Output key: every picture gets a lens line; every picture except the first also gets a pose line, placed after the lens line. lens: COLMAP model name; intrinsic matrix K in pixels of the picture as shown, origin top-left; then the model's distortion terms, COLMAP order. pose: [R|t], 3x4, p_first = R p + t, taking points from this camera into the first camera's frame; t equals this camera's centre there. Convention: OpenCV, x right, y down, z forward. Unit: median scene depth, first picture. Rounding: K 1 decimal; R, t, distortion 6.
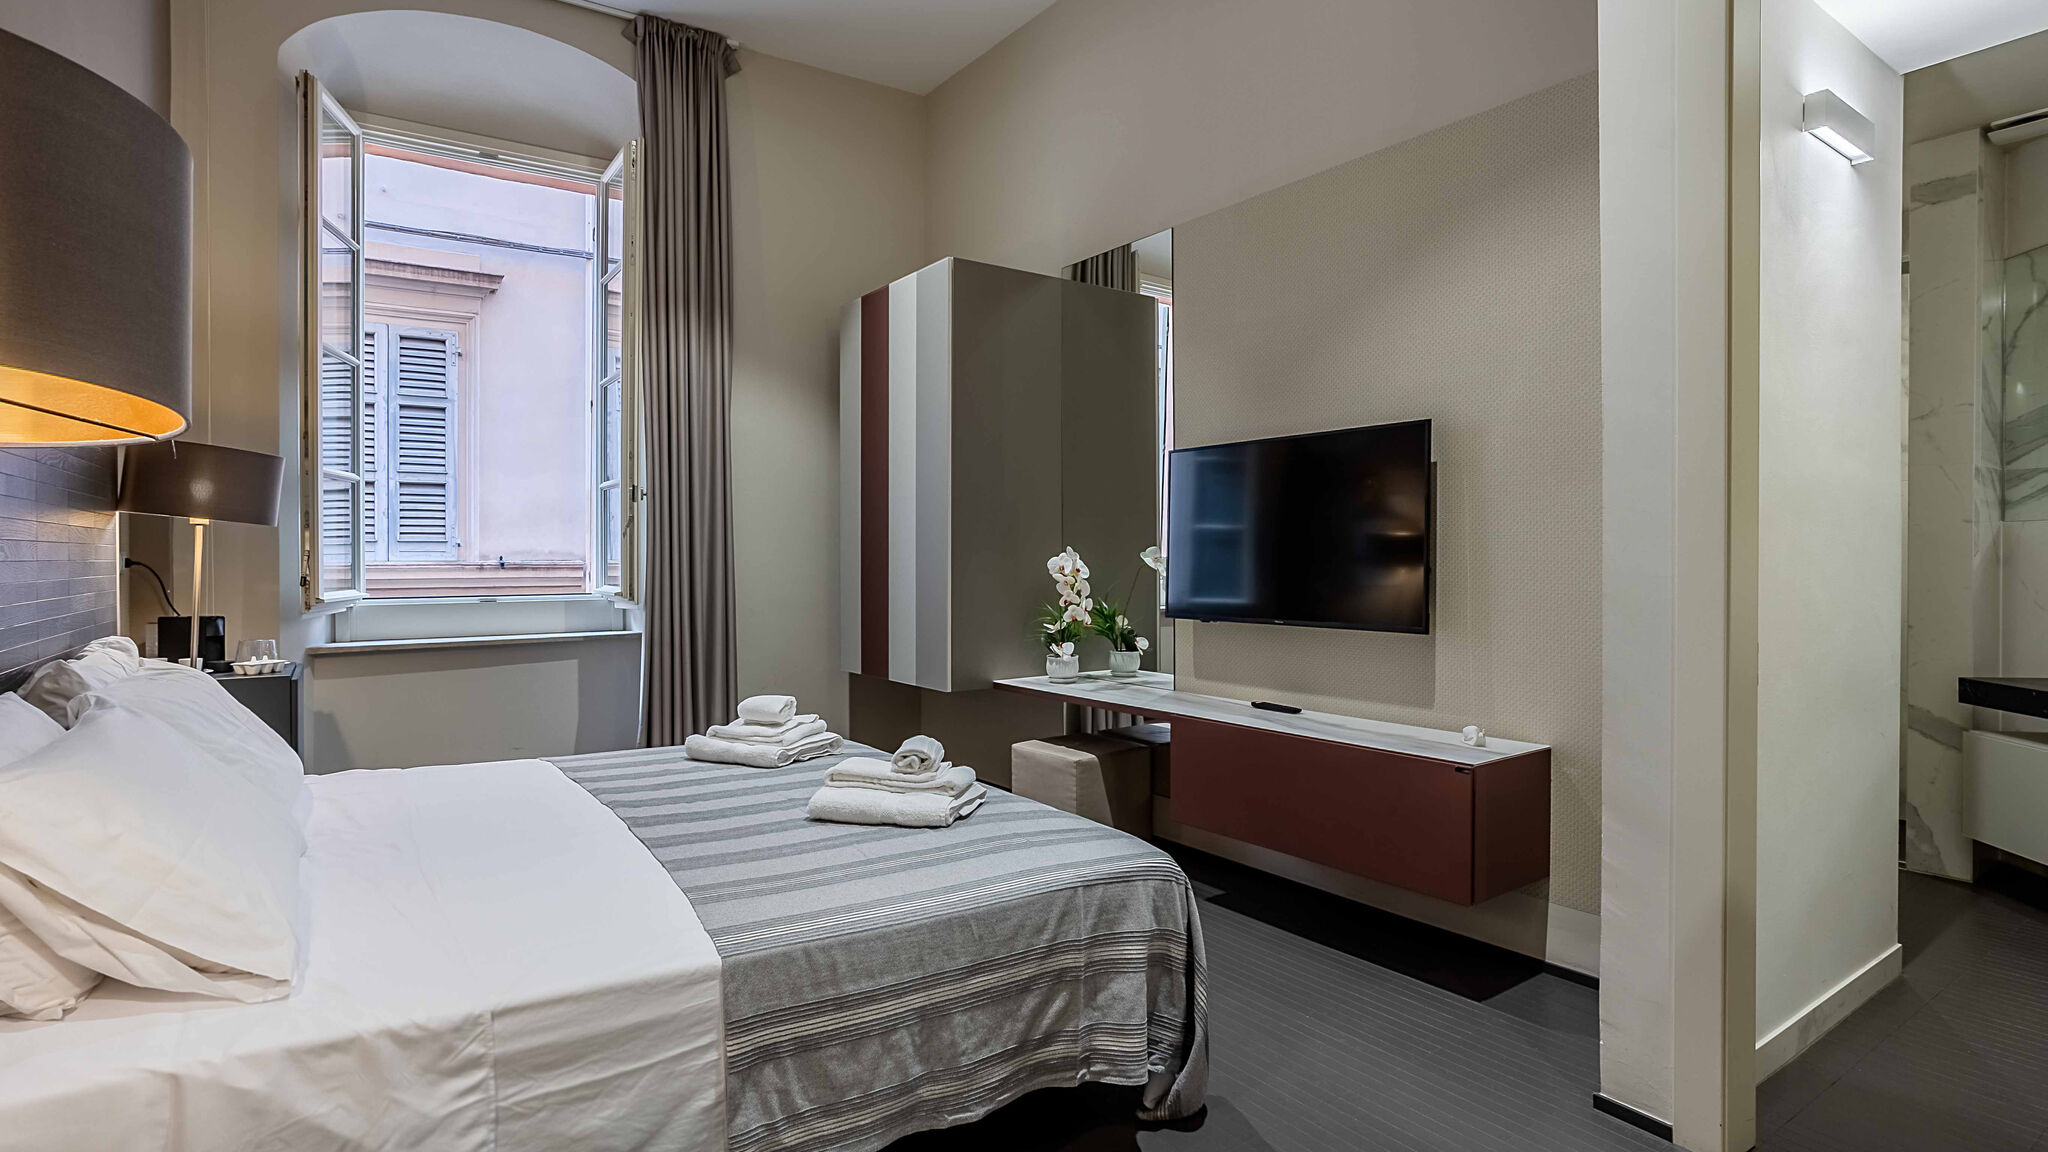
lens RADIAL K [[1052.0, 0, 1022.7], [0, 1052.0, 566.5], [0, 0, 1]] dist [-0.001064, 0.004429]
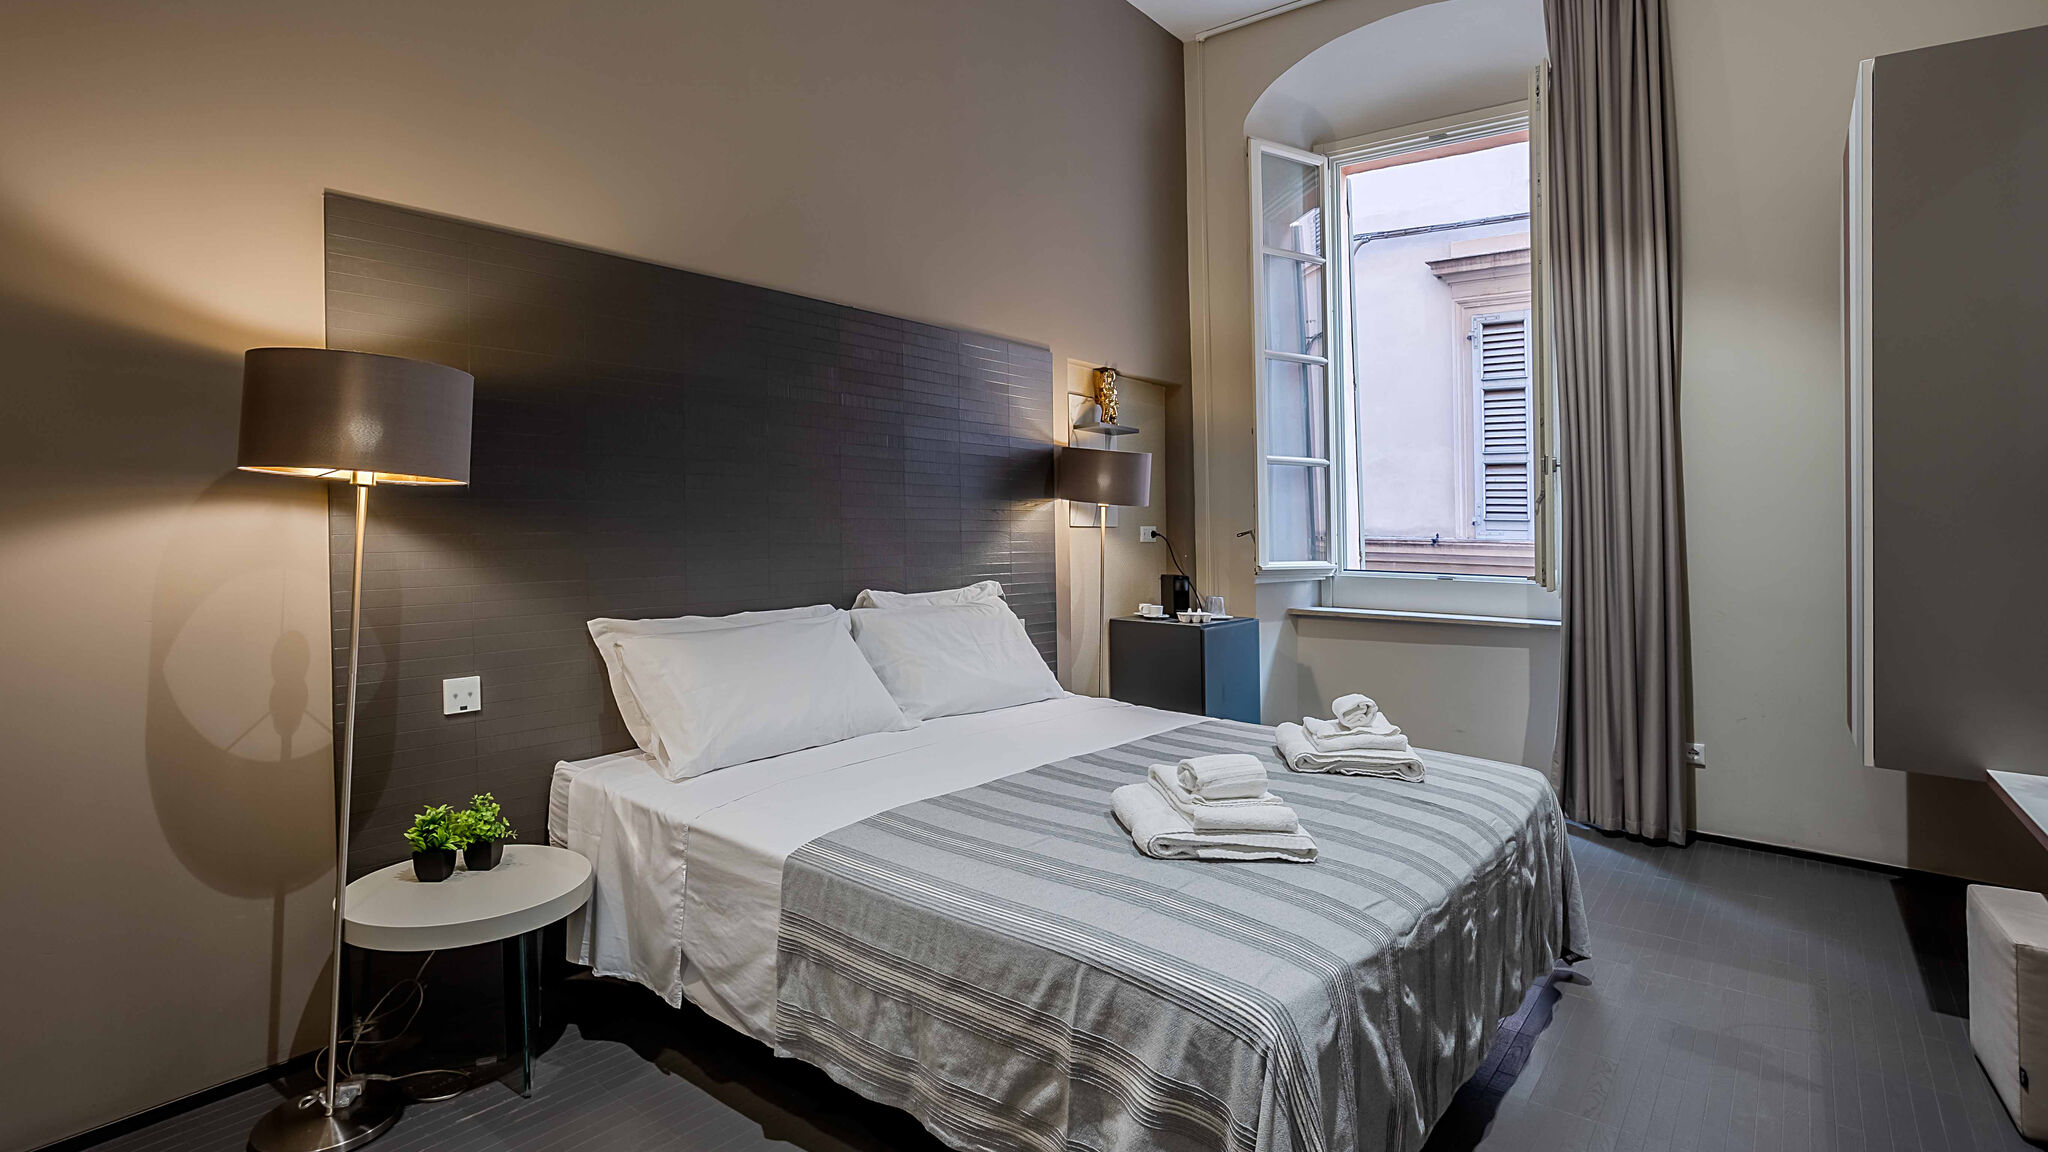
lens RADIAL K [[1052.0, 0, 1023.8], [0, 1052.0, 560.4], [0, 0, 1]] dist [-0.001064, 0.004429]
pose [[0.280160, 0.035404, -0.959300, 0.389843], [-0.022333, 0.999290, 0.030357, -0.007502], [0.959694, 0.012919, 0.280752, 0.370293]]
